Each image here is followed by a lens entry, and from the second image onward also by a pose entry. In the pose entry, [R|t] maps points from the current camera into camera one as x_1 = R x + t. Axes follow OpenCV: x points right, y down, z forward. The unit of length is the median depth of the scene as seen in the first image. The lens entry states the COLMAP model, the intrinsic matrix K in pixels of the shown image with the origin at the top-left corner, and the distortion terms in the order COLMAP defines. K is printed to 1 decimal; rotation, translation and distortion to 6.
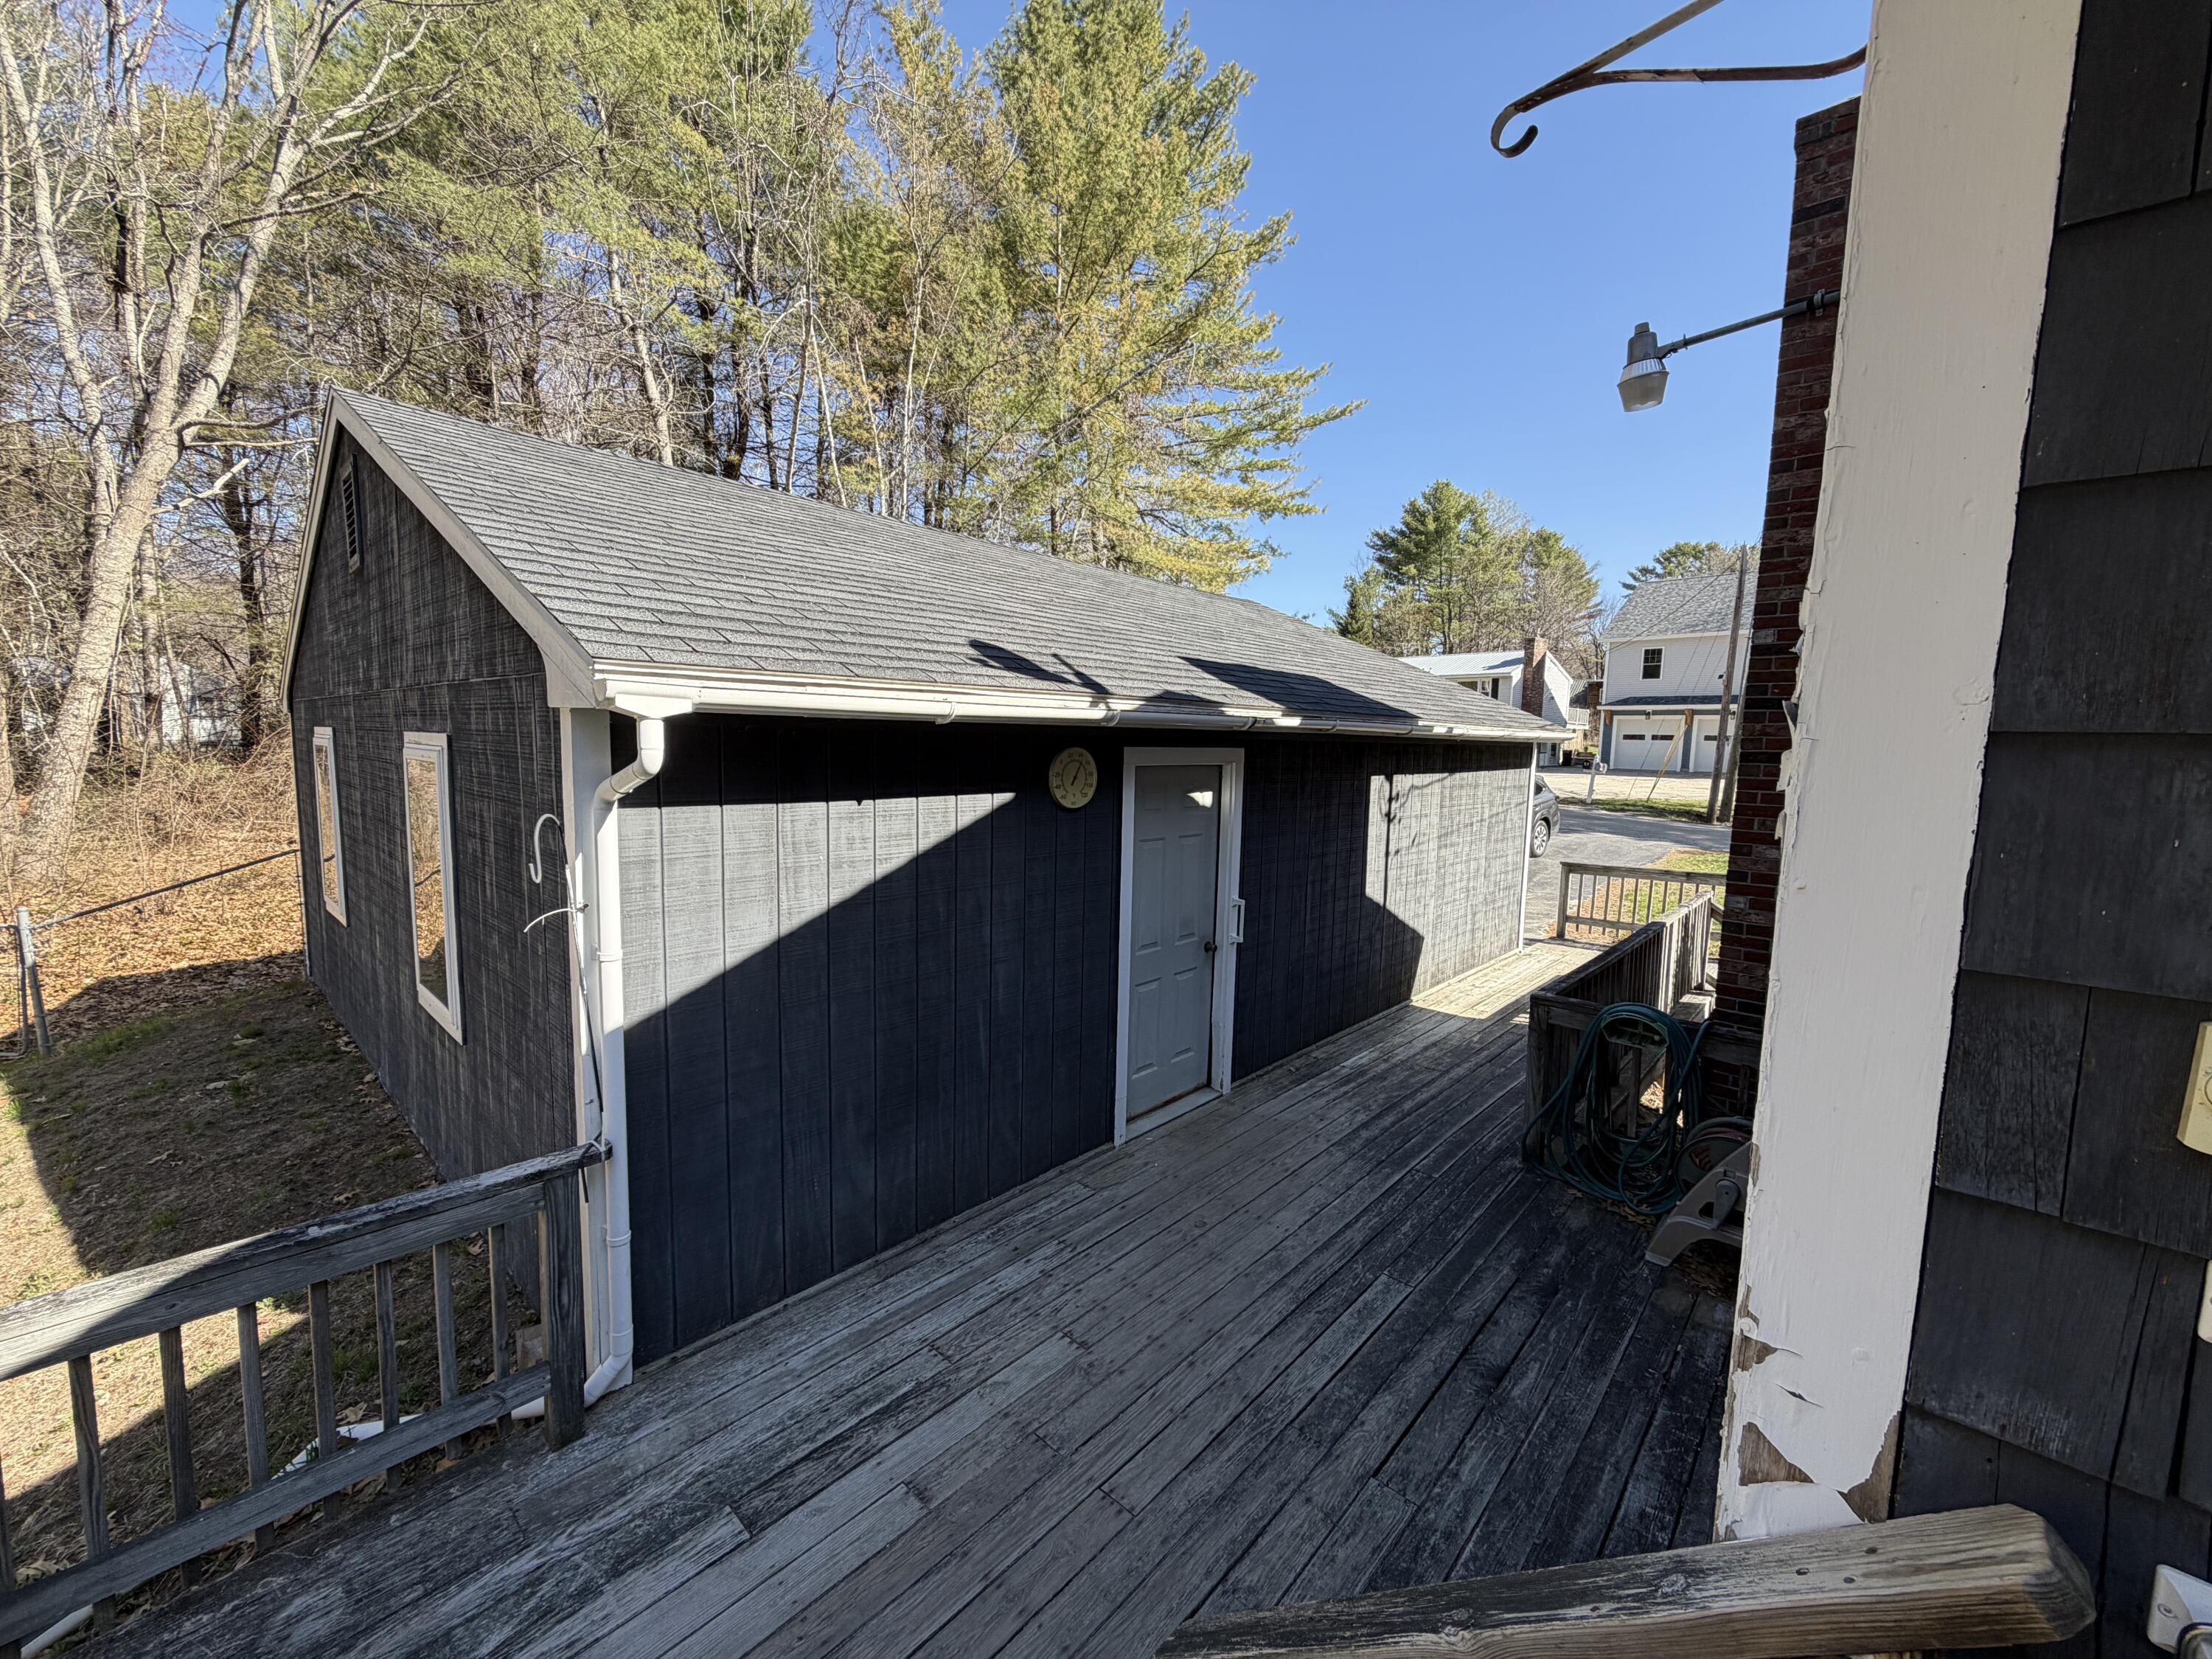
lens RADIAL K [[878.4, 0, 1103.6], [0, 878.4, 833.8], [0, 0, 1]] dist [-0.002172, 0.000749]
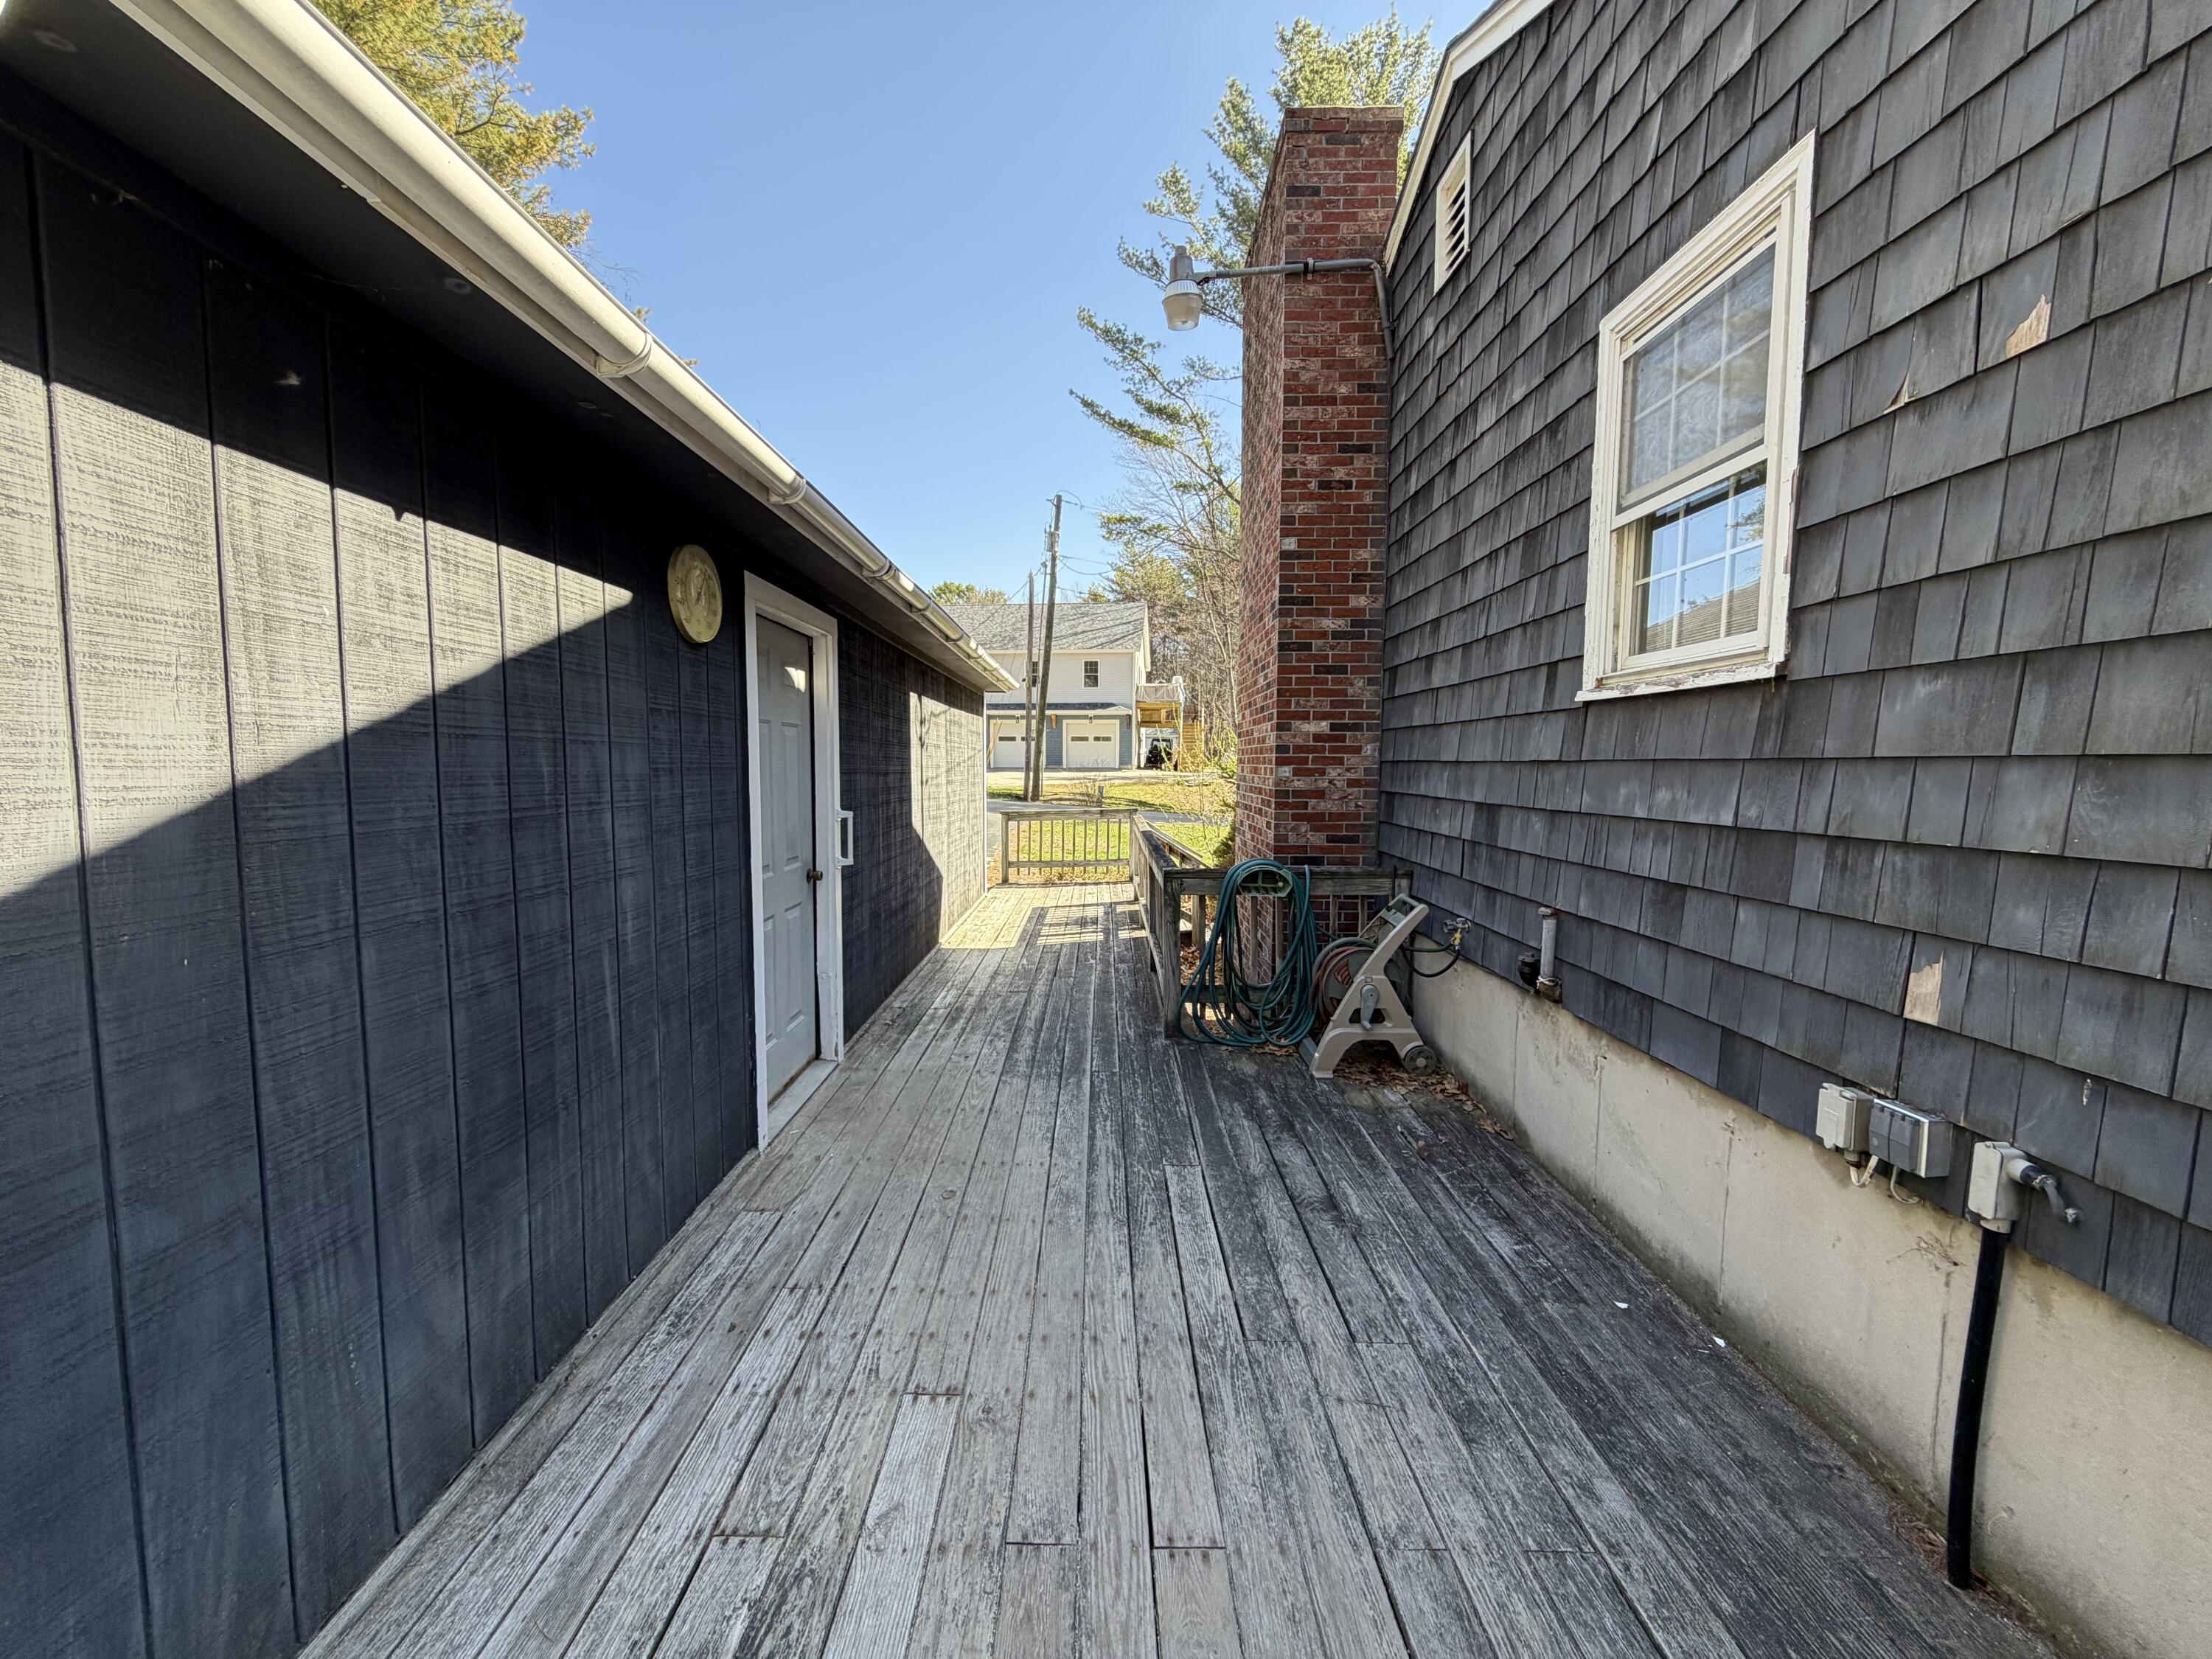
lens RADIAL K [[878.4, 0, 1104.2], [0, 878.4, 832.5], [0, 0, 1]] dist [-0.002172, 0.000749]
pose [[0.734146, -0.072291, 0.675132, -0.288423], [0.084468, 0.996316, 0.014830, 0.139854], [-0.673717, 0.046140, 0.737548, 0.352042]]
